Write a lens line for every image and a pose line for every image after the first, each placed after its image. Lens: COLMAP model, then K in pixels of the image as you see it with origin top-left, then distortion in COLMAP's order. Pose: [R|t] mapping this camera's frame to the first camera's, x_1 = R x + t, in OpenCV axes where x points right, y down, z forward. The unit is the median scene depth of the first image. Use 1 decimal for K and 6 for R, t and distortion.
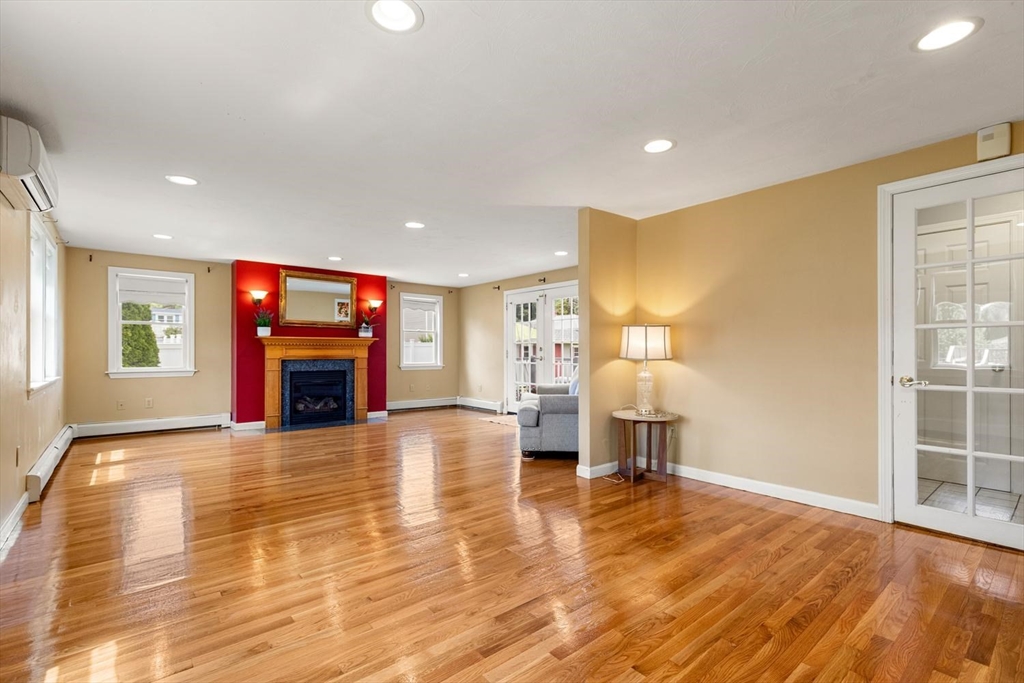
lens RADIAL K [[462.2, 0, 511.8], [0, 462.2, 351.3], [0, 0, 1]] dist [0.007789, -0.001051]
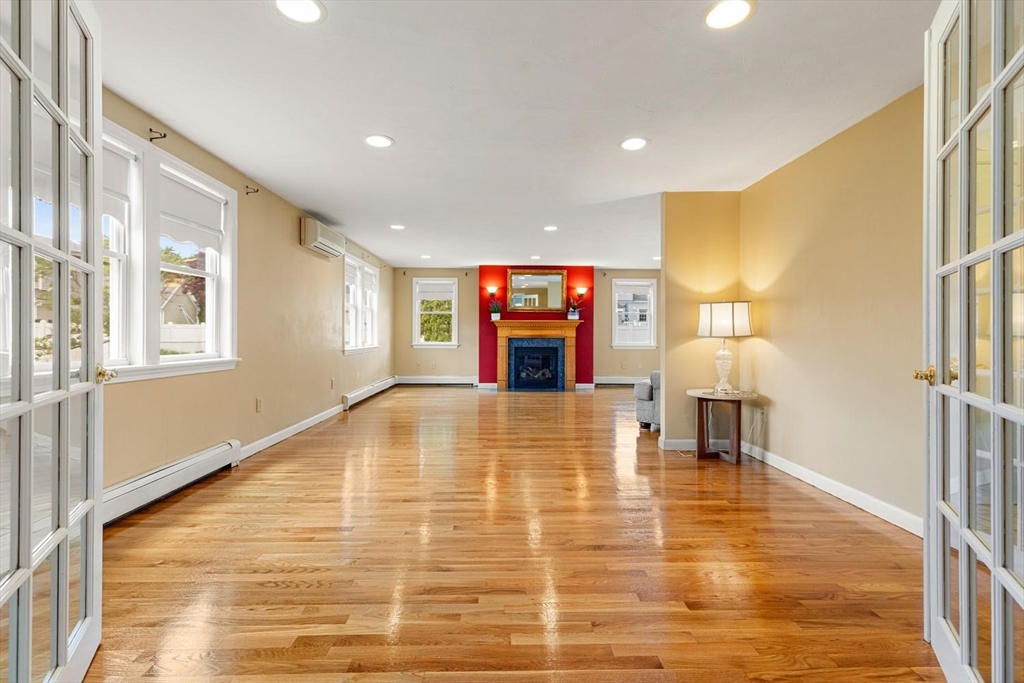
lens RADIAL K [[462.2, 0, 507.0], [0, 462.2, 334.8], [0, 0, 1]] dist [0.007789, -0.001051]
pose [[0.780325, 0.002879, -0.625368, 0.326665], [-0.002034, 0.999996, 0.002066, 0.007322], [0.625371, -0.000340, 0.780327, -0.027646]]
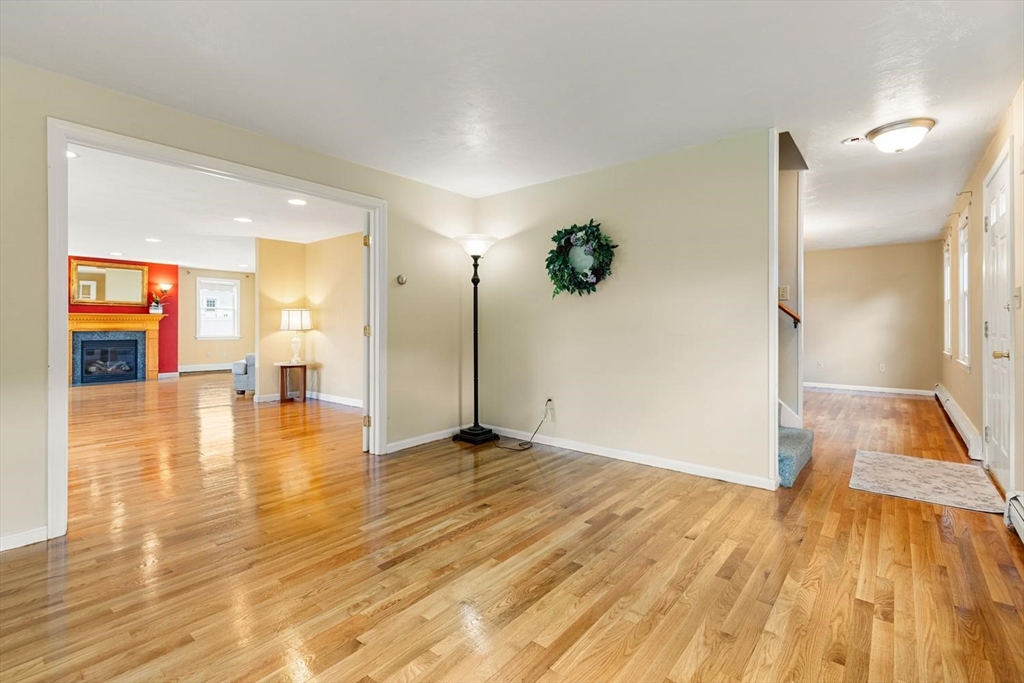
lens RADIAL K [[462.2, 0, 504.0], [0, 462.2, 324.6], [0, 0, 1]] dist [0.007789, -0.001051]
pose [[0.982977, 0.001917, 0.183717, 0.433374], [-0.001869, 0.999998, -0.000434, -0.001707], [-0.183718, 0.000083, 0.982979, -0.470201]]
